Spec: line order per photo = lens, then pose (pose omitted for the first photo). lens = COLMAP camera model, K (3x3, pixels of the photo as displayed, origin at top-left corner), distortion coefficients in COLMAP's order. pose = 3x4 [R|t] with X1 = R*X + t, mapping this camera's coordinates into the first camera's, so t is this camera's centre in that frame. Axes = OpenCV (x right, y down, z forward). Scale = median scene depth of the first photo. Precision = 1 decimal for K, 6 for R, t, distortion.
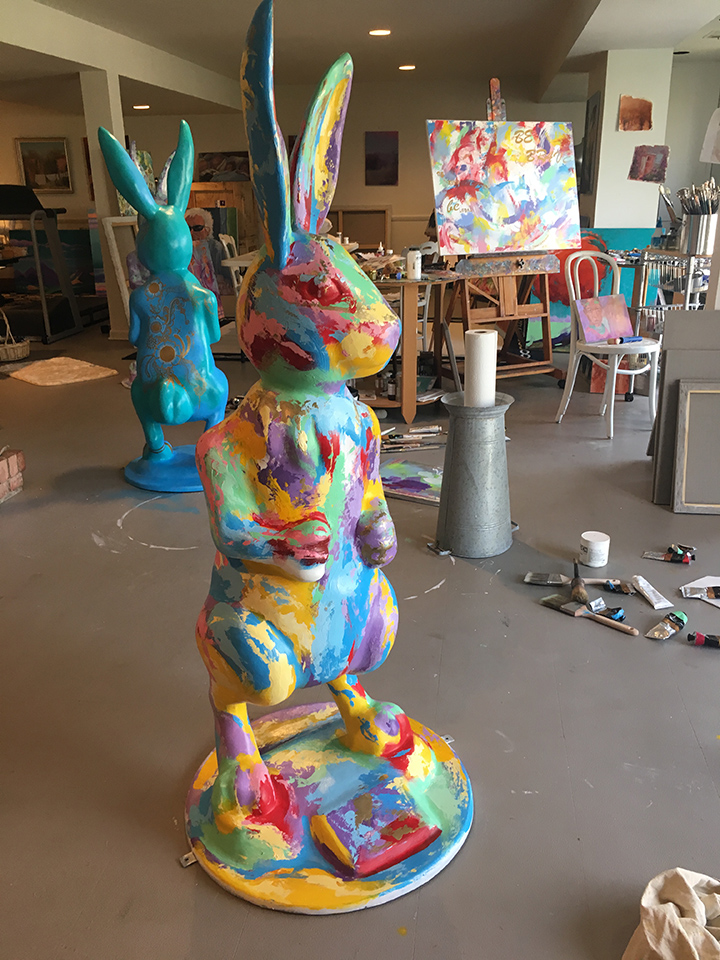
lens RADIAL K [[825.0, 0, 360.1], [0, 825.0, 479.0], [0, 0, 1]] dist [0.077882, -0.120060]
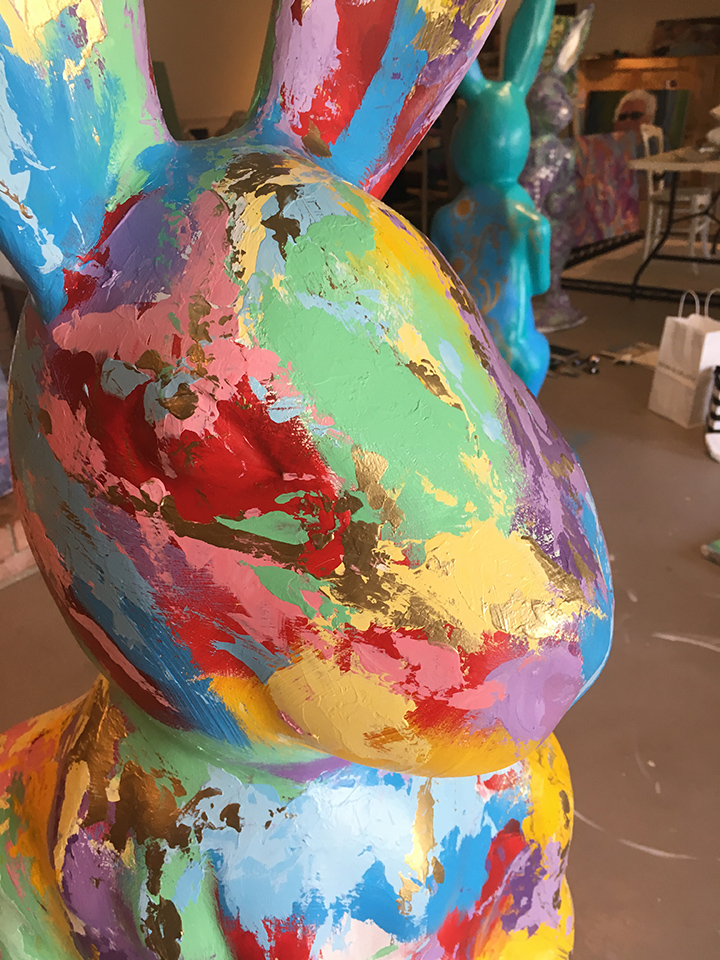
lens RADIAL K [[825.0, 0, 370.0], [0, 825.0, 485.5], [0, 0, 1]] dist [0.077882, -0.120060]
pose [[0.875058, 0.206884, -0.437576, 0.024356], [-0.150809, 0.975584, 0.159667, -0.073504], [0.459925, -0.073728, 0.884892, 0.238839]]
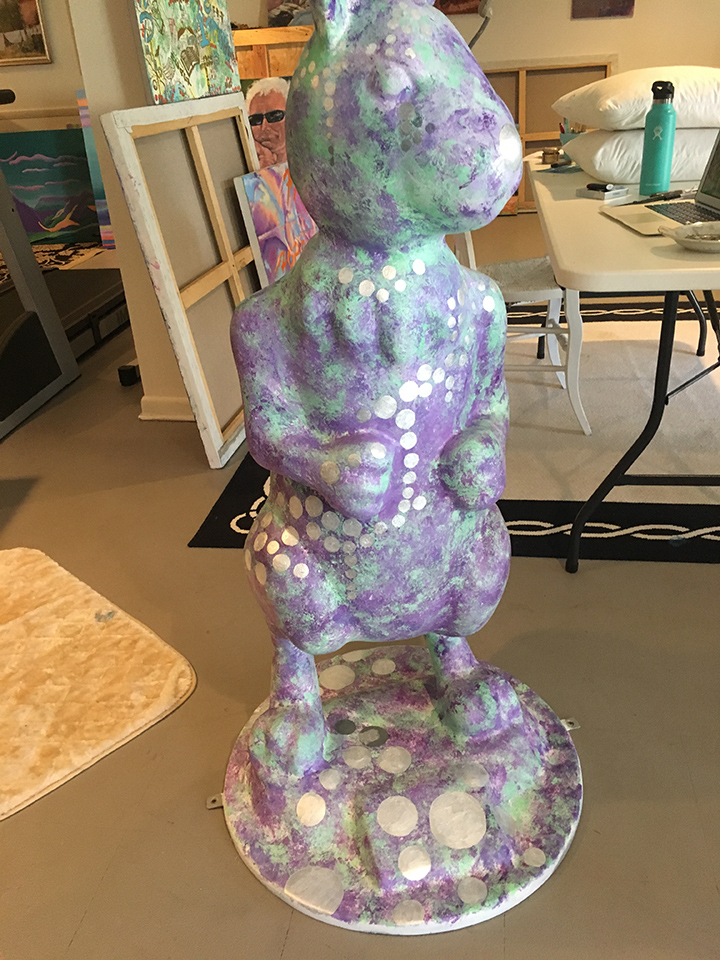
lens RADIAL K [[825.0, 0, 345.2], [0, 825.0, 482.3], [0, 0, 1]] dist [0.077882, -0.120060]
pose [[0.998649, -0.026542, -0.044684, -0.265285], [0.032415, 0.990134, 0.136321, -0.275691], [0.040625, -0.137585, 0.989656, 0.859761]]
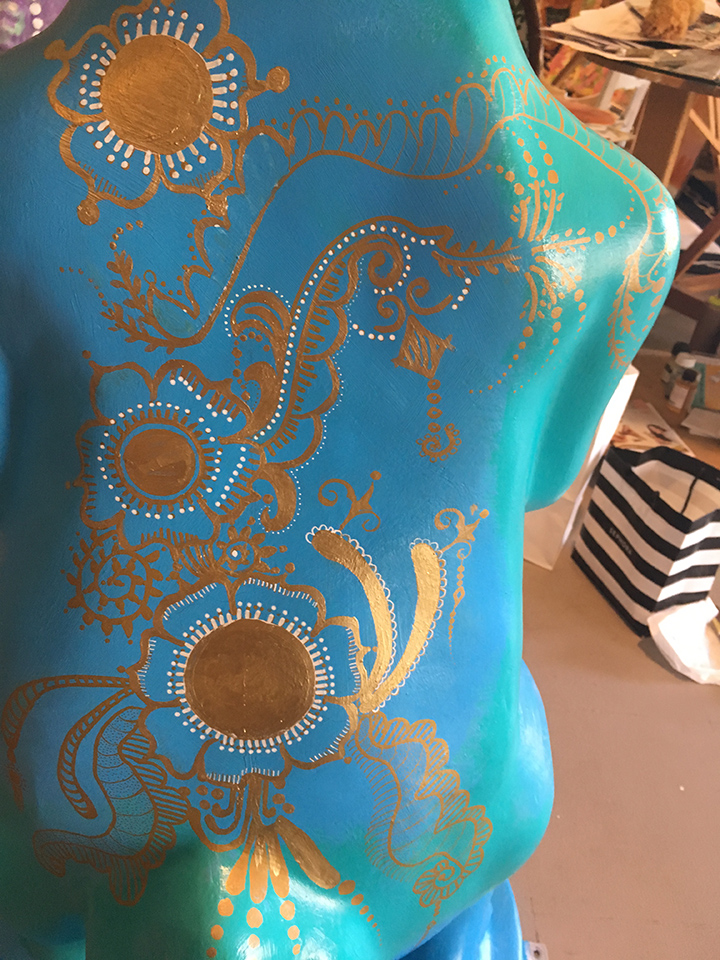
lens RADIAL K [[825.0, 0, 358.7], [0, 825.0, 475.4], [0, 0, 1]] dist [0.077882, -0.120060]
pose [[0.983846, 0.036646, 0.175226, -0.170196], [-0.078473, 0.968053, 0.238152, -0.150453], [-0.160900, -0.248055, 0.955290, 0.636417]]
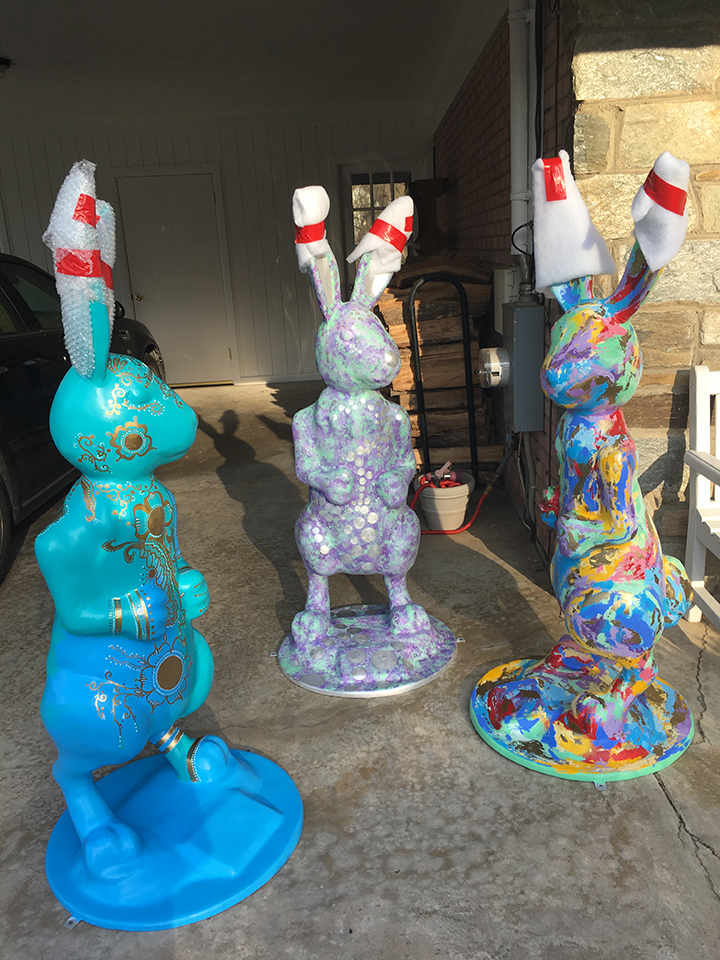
lens RADIAL K [[825.0, 0, 357.1], [0, 825.0, 478.5], [0, 0, 1]] dist [0.077882, -0.120060]
pose [[0.982836, 0.006416, -0.184368, -0.163113], [-0.015340, 0.998776, -0.047019, -0.226857], [0.183841, 0.049040, 0.981732, 0.565584]]
